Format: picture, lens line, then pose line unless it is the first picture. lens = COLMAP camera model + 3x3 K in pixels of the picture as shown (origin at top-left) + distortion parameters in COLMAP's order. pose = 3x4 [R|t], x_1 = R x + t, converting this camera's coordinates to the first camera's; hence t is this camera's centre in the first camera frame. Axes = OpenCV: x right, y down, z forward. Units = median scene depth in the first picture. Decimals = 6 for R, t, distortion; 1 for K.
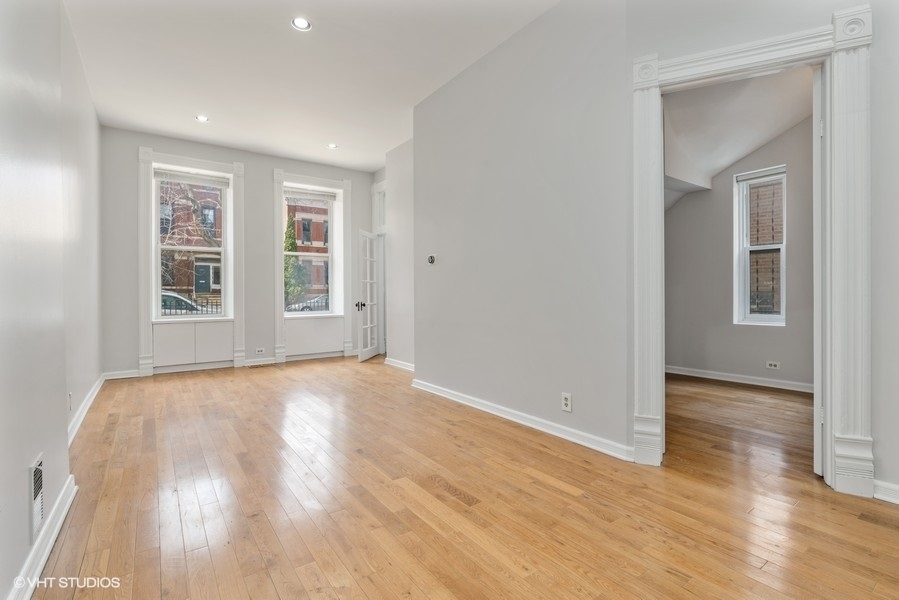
lens RADIAL K [[415.2, 0, 449.5], [0, 415.2, 300.0], [0, 0, 1]] dist [-0.002637, 0.000126]
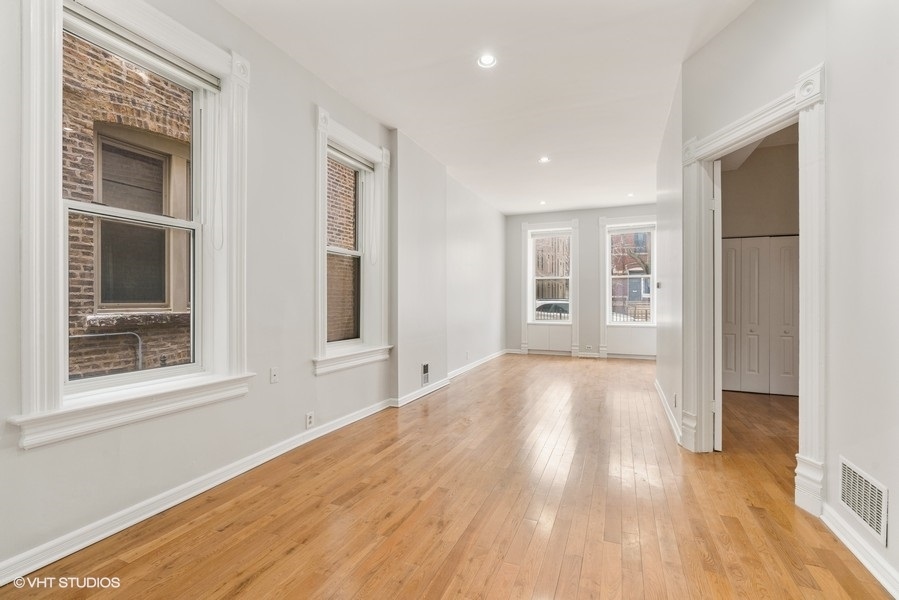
lens RADIAL K [[409.4, 0, 447.1], [0, 409.4, 299.0], [0, 0, 1]] dist [0.000623, -0.000117]
pose [[0.511833, 0.001134, -0.859084, 1.123317], [-0.015979, 0.999839, -0.008201, -0.053144], [0.858936, 0.017925, 0.511768, -0.305667]]
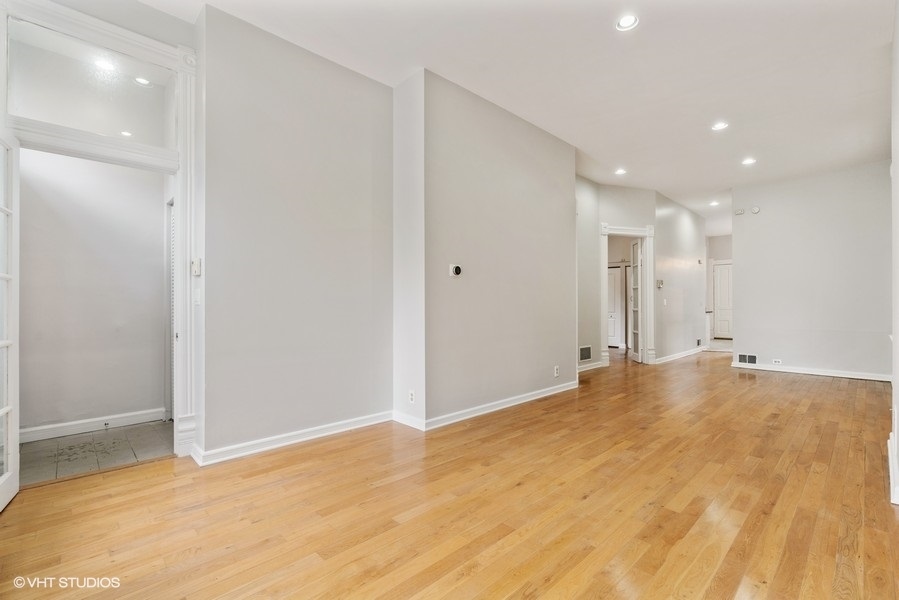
lens RADIAL K [[409.4, 0, 447.1], [0, 409.4, 299.0], [0, 0, 1]] dist [0.000623, -0.000117]
pose [[-0.127504, 0.011626, 0.991770, -1.713604], [0.015310, 0.999835, -0.009753, -0.051812], [-0.991720, 0.013941, -0.127661, 2.136159]]
